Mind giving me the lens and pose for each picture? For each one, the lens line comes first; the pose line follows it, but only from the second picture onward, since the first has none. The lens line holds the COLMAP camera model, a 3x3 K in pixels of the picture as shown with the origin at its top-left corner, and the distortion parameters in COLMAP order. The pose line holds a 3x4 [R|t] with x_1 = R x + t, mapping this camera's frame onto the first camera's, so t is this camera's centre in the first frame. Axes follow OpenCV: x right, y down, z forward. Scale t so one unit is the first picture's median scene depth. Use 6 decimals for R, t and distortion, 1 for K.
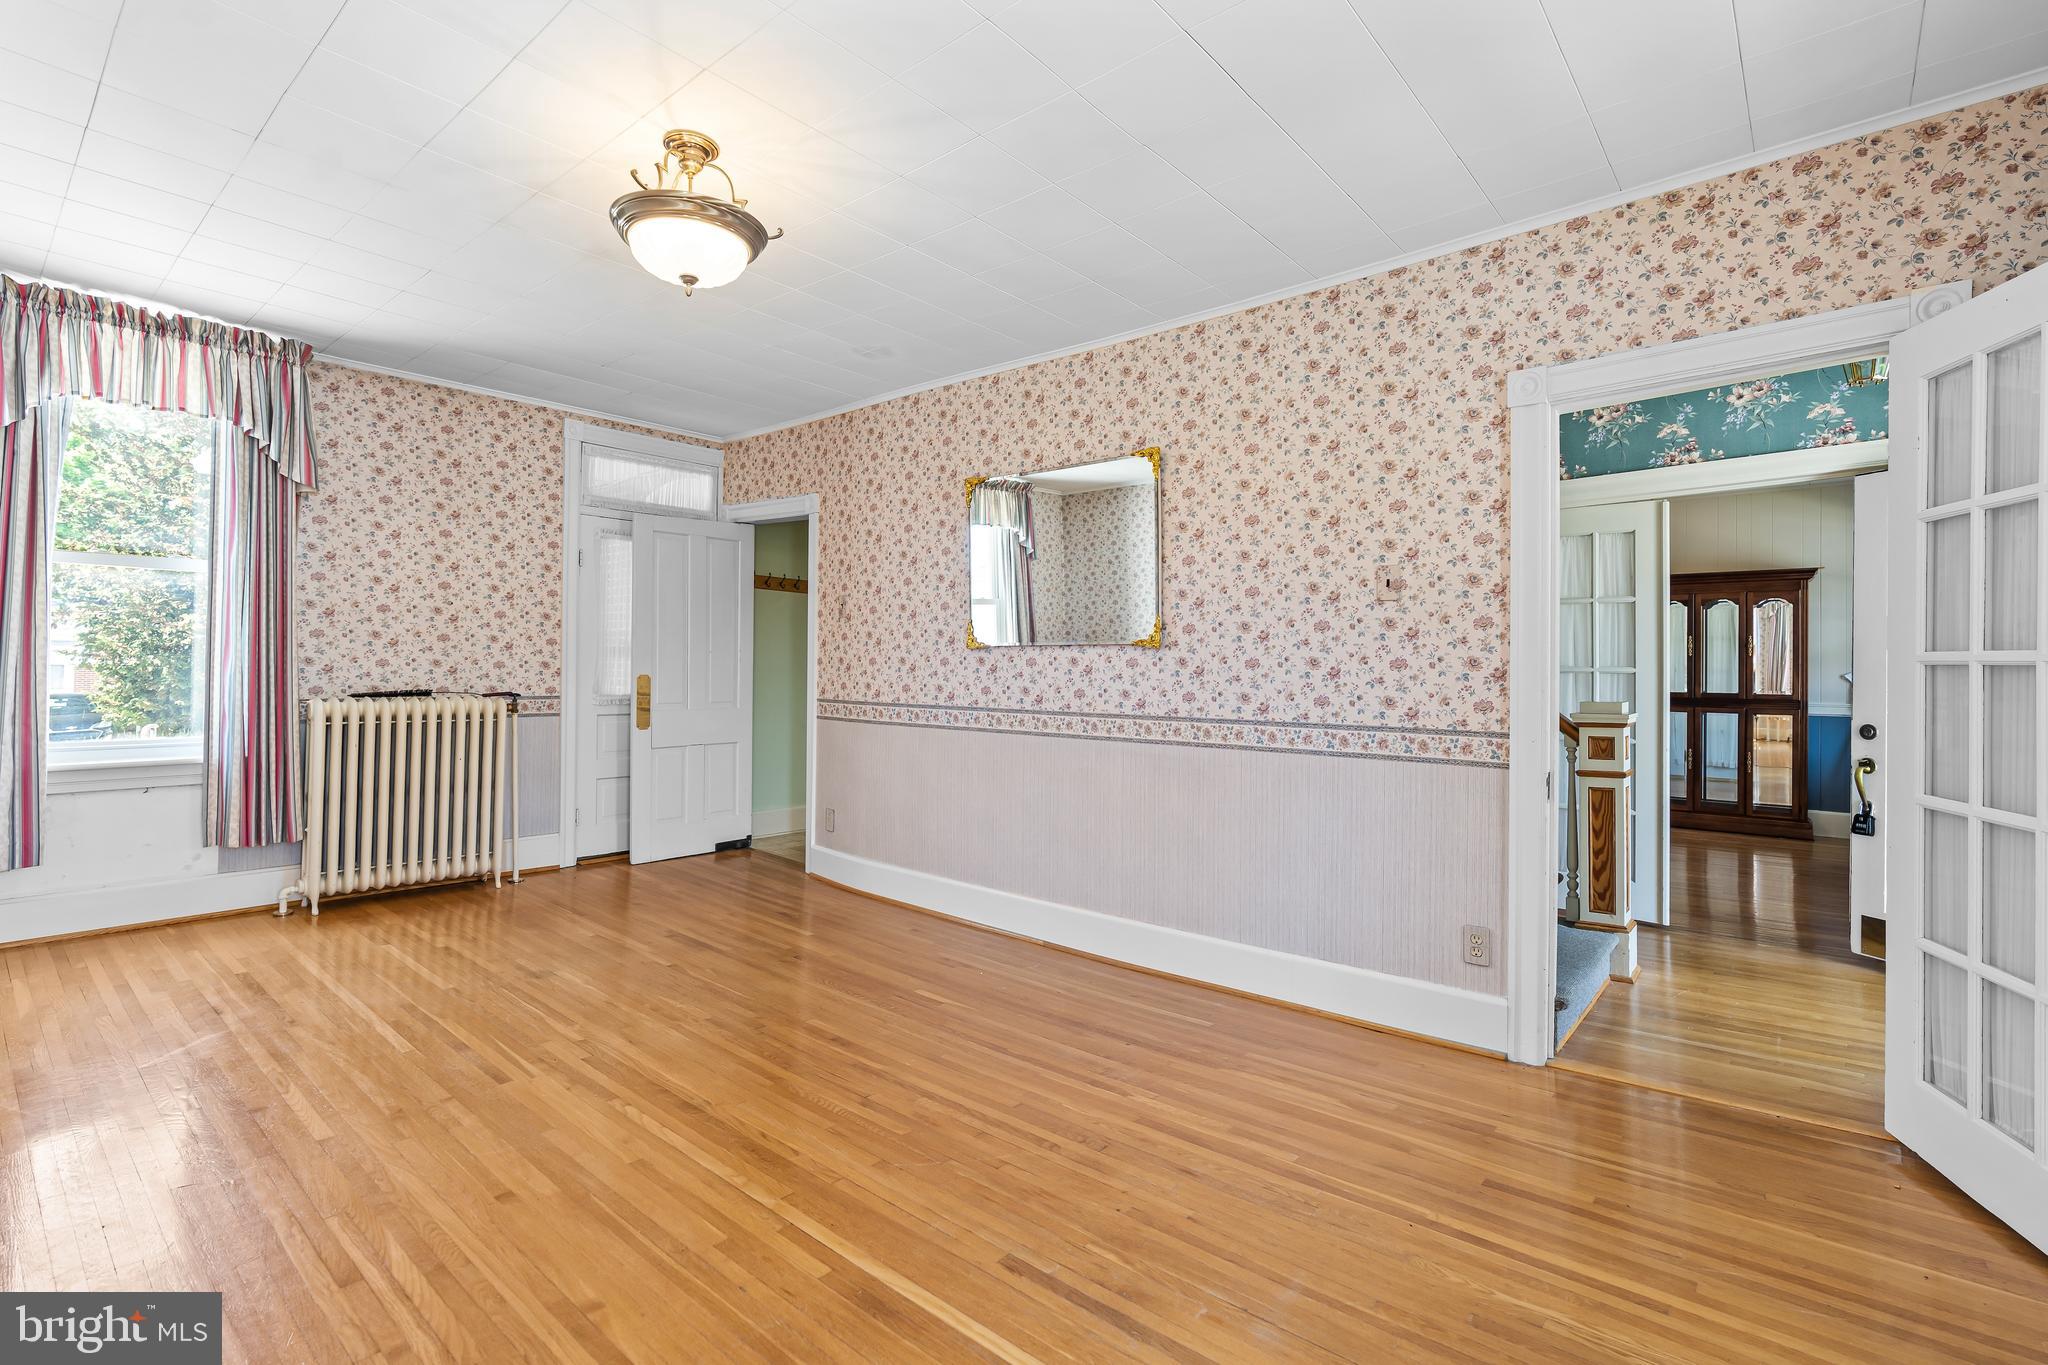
lens RADIAL K [[933.1, 0, 1016.0], [0, 933.1, 672.0], [0, 0, 1]] dist [-0.008942, 0.001935]
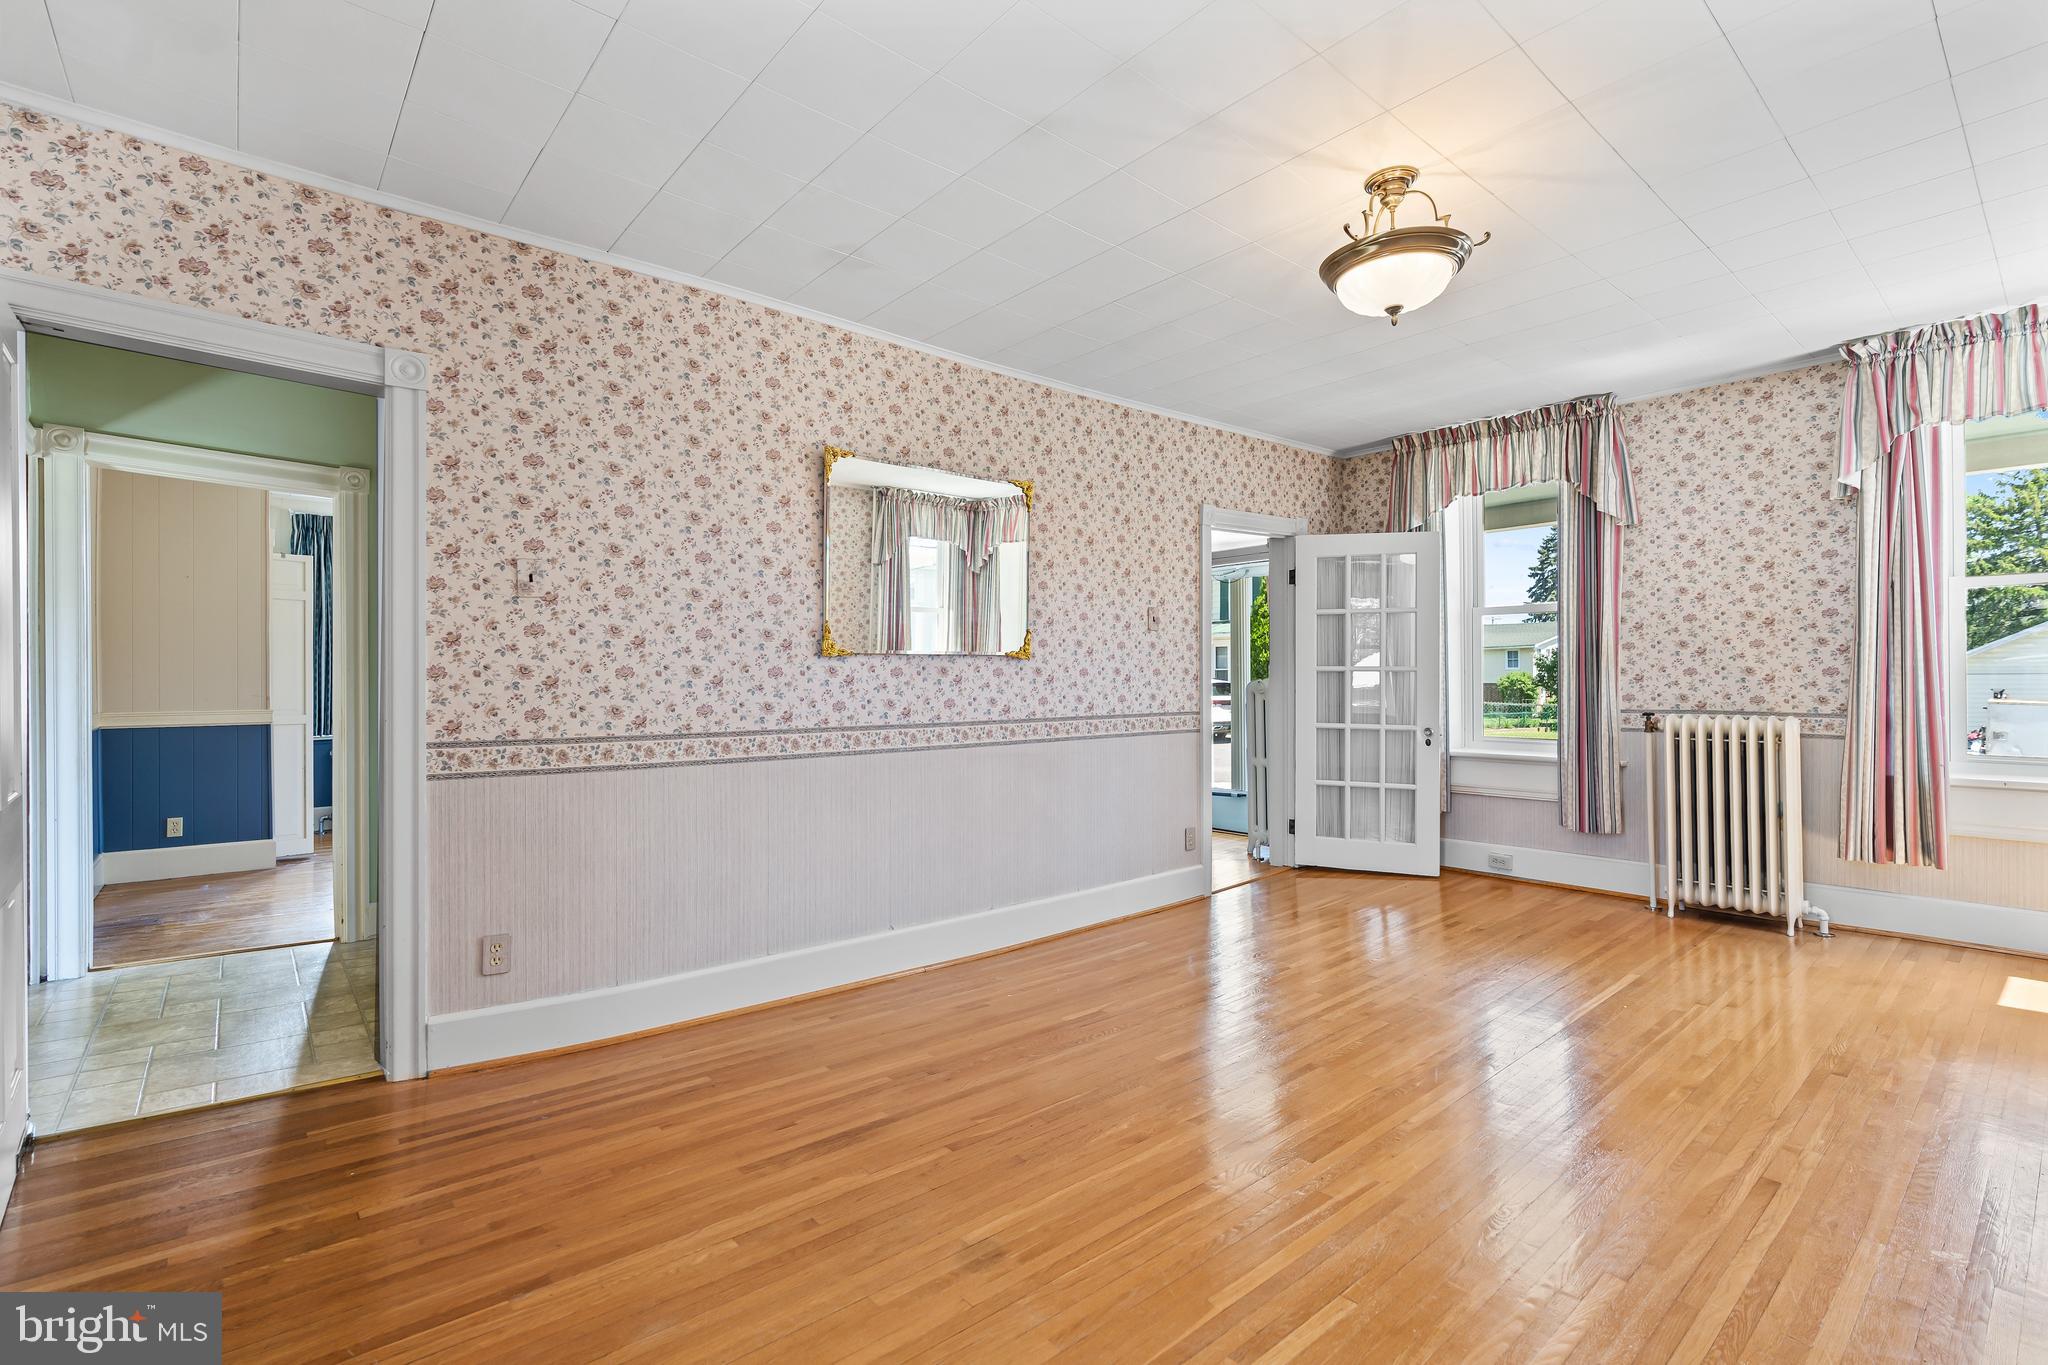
lens RADIAL K [[933.1, 0, 1005.8], [0, 933.1, 687.0], [0, 0, 1]] dist [-0.008942, 0.001935]
pose [[0.159967, -0.020615, 0.986907, -0.833128], [0.011606, 0.999752, 0.019002, -0.011605], [-0.987054, 0.008415, 0.160166, 0.721642]]
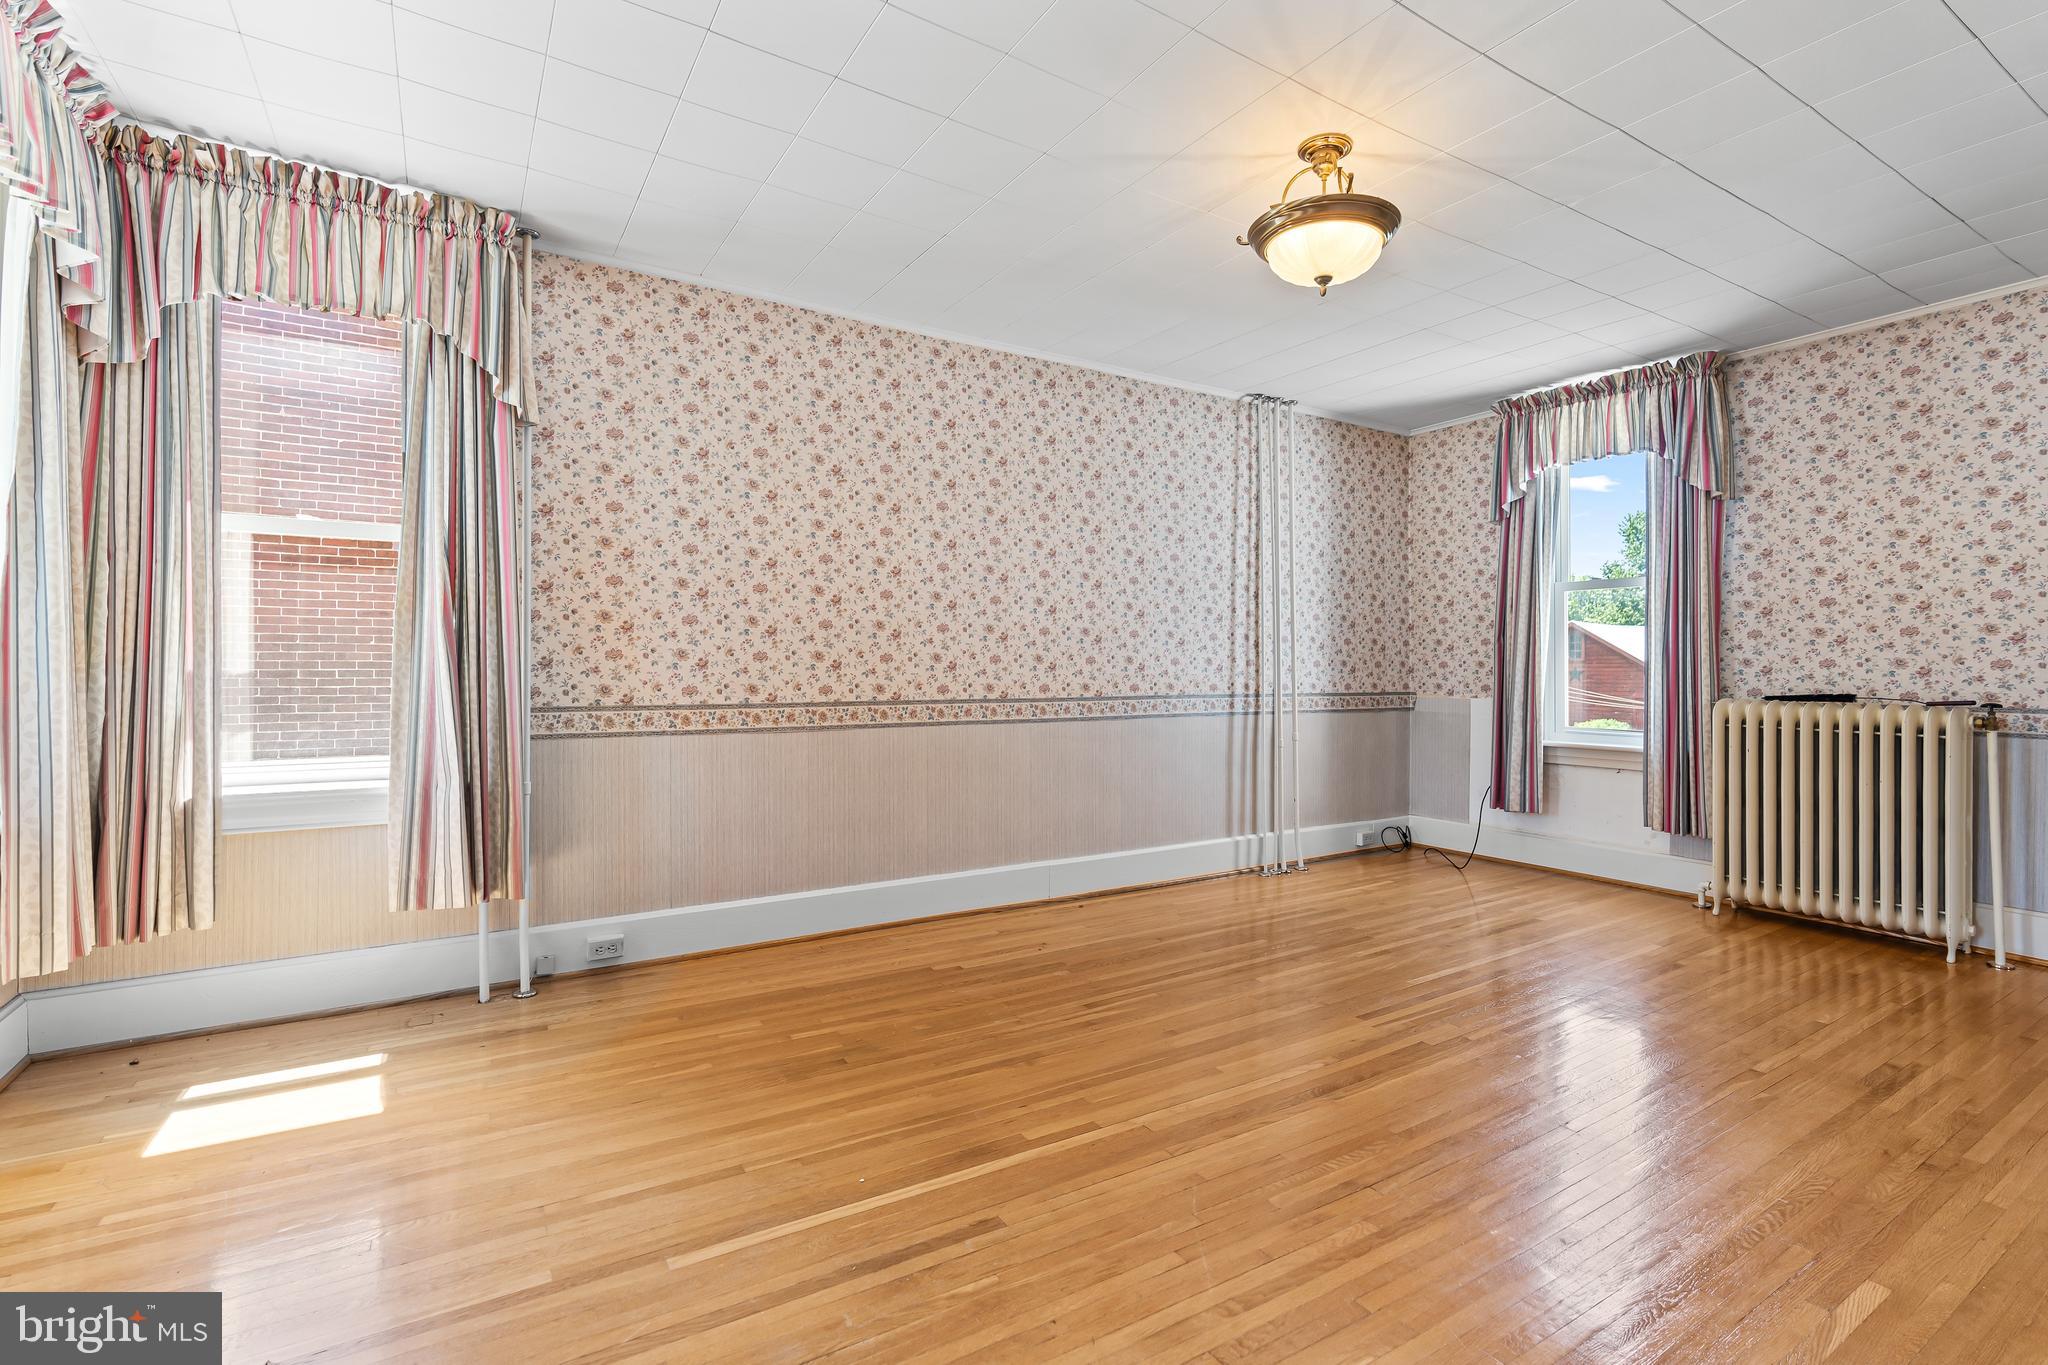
lens RADIAL K [[933.1, 0, 1020.2], [0, 933.1, 661.8], [0, 0, 1]] dist [-0.008942, 0.001935]
pose [[-0.293202, -0.022172, -0.955793, 0.411240], [-0.013073, 0.999731, -0.019180, 0.016371], [0.955961, 0.006871, -0.293413, 0.558982]]
